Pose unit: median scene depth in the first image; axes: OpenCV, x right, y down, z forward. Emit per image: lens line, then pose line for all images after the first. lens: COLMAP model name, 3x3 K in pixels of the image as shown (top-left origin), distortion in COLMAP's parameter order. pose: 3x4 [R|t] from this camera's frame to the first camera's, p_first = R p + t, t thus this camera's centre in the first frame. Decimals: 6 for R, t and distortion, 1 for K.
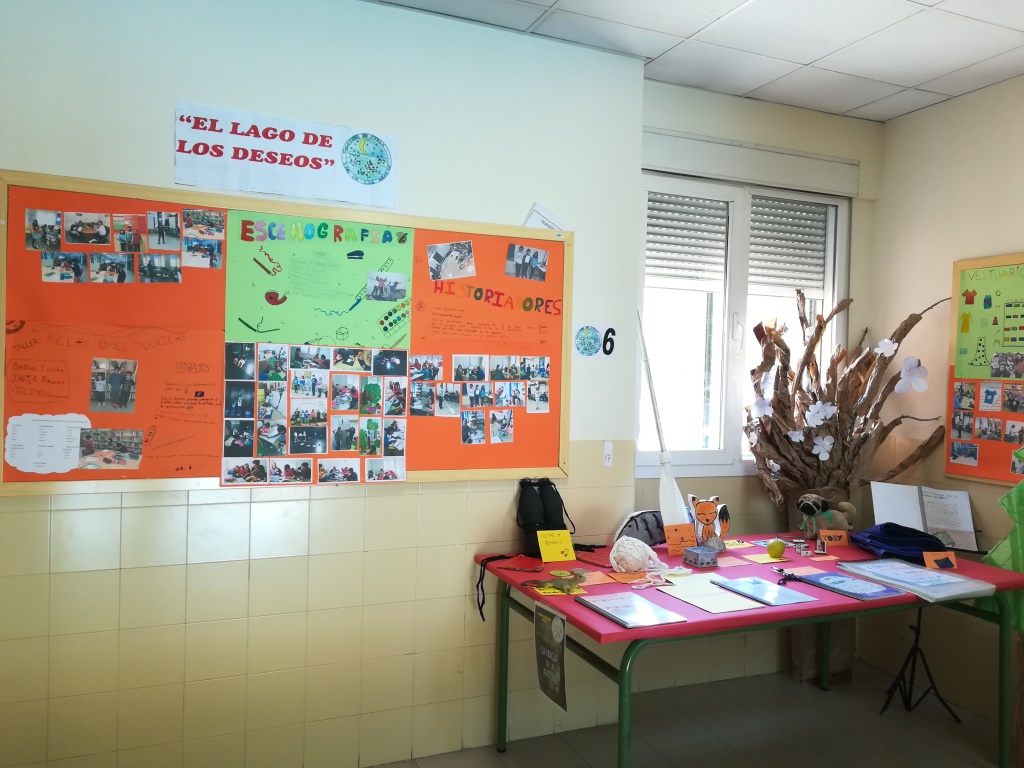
lens RADIAL K [[796.5, 0, 514.9], [0, 796.5, 381.8], [0, 0, 1]] dist [0.078770, -0.098082]
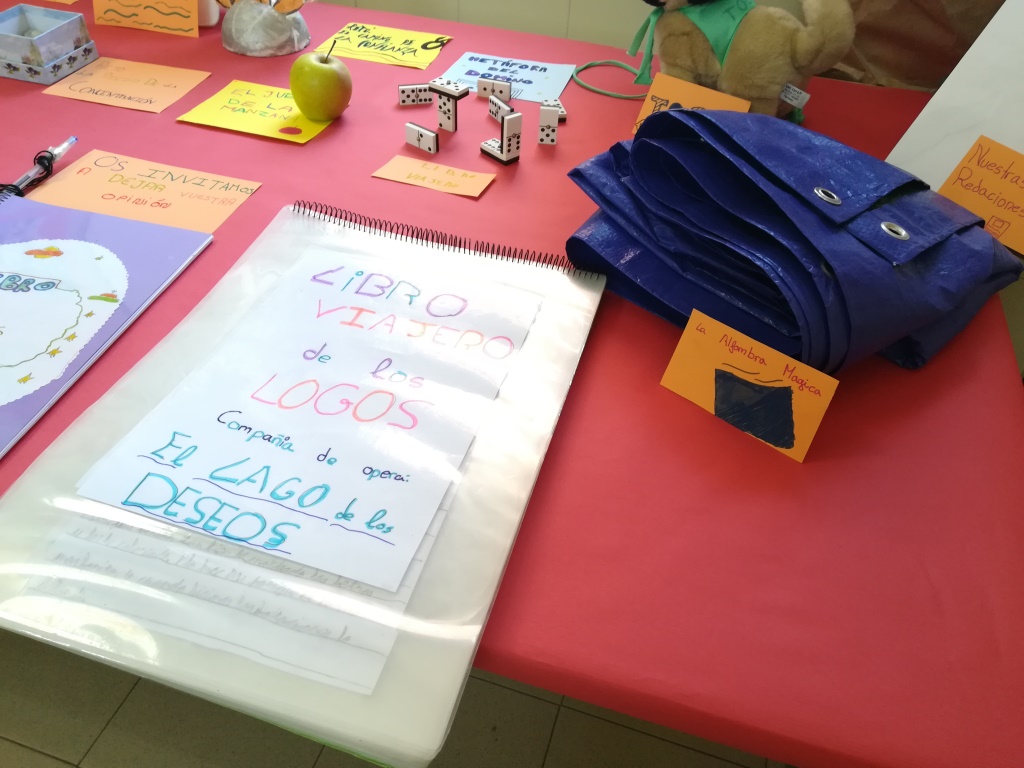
lens RADIAL K [[804.8, 0, 509.9], [0, 804.8, 379.2], [0, 0, 1]] dist [0.062686, -0.092028]
pose [[0.744144, 0.450241, -0.493491, 0.617466], [-0.040117, 0.767524, 0.639763, 0.112859], [0.666814, -0.456278, 0.589211, 0.918243]]
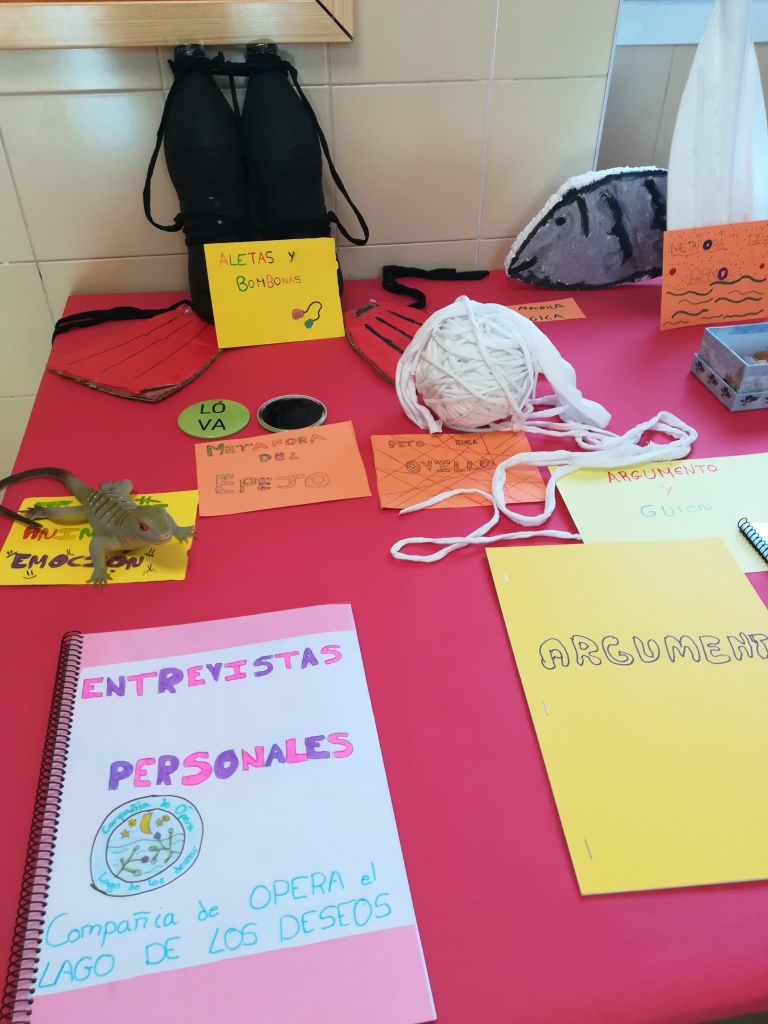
lens RADIAL K [[796.5, 0, 387.7], [0, 796.5, 510.2], [0, 0, 1]] dist [0.078770, -0.098082]
pose [[0.968285, 0.139605, -0.207207, 0.178493], [0.015127, 0.795053, 0.606352, 0.086287], [0.249390, -0.590255, 0.767726, 0.748449]]
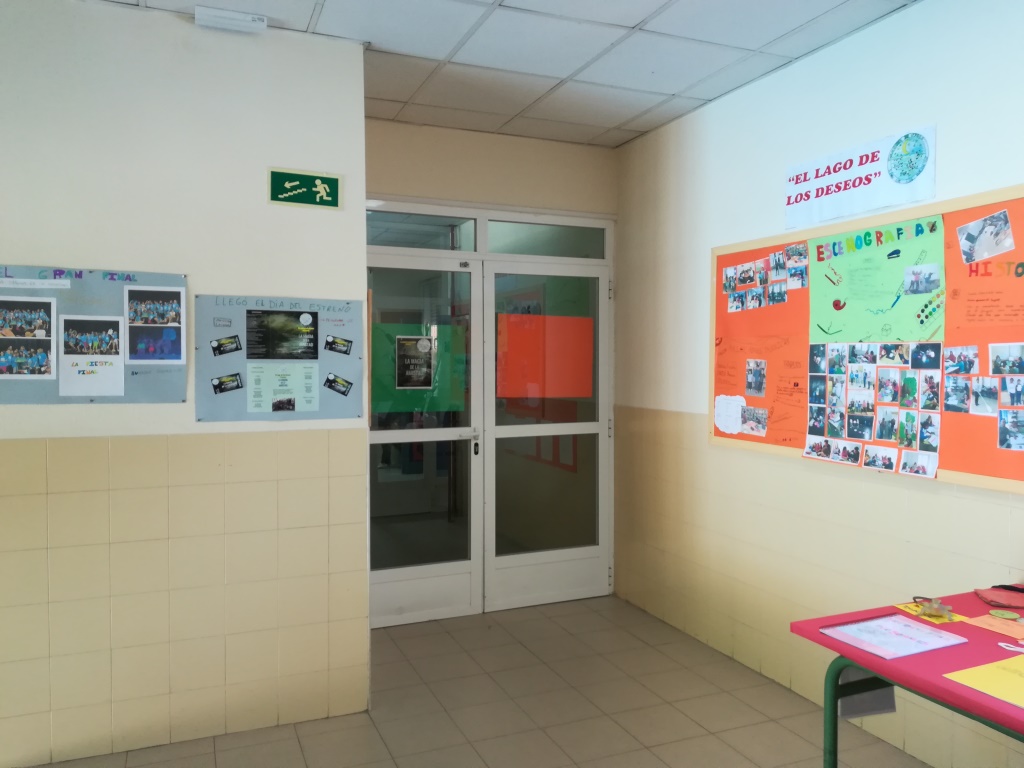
lens RADIAL K [[796.5, 0, 514.9], [0, 796.5, 381.8], [0, 0, 1]] dist [0.078770, -0.098082]
pose [[-0.008440, -0.000114, -0.999964, 0.838713], [-0.019459, 0.999811, 0.000050, 0.017673], [0.999775, 0.019459, -0.008441, 0.501428]]
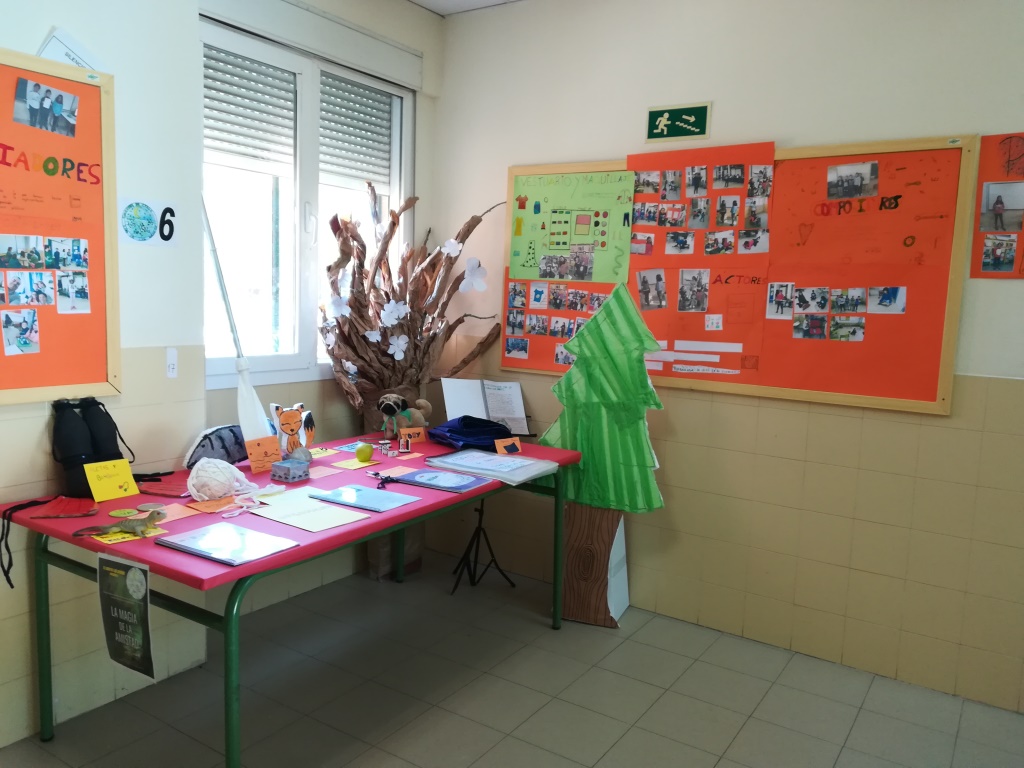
lens RADIAL K [[796.5, 0, 514.9], [0, 796.5, 381.8], [0, 0, 1]] dist [0.078770, -0.098082]
pose [[0.832897, -0.056557, 0.550530, -0.053362], [-0.007588, 0.993504, 0.113545, 0.014218], [-0.553376, -0.098749, 0.827057, 0.126399]]
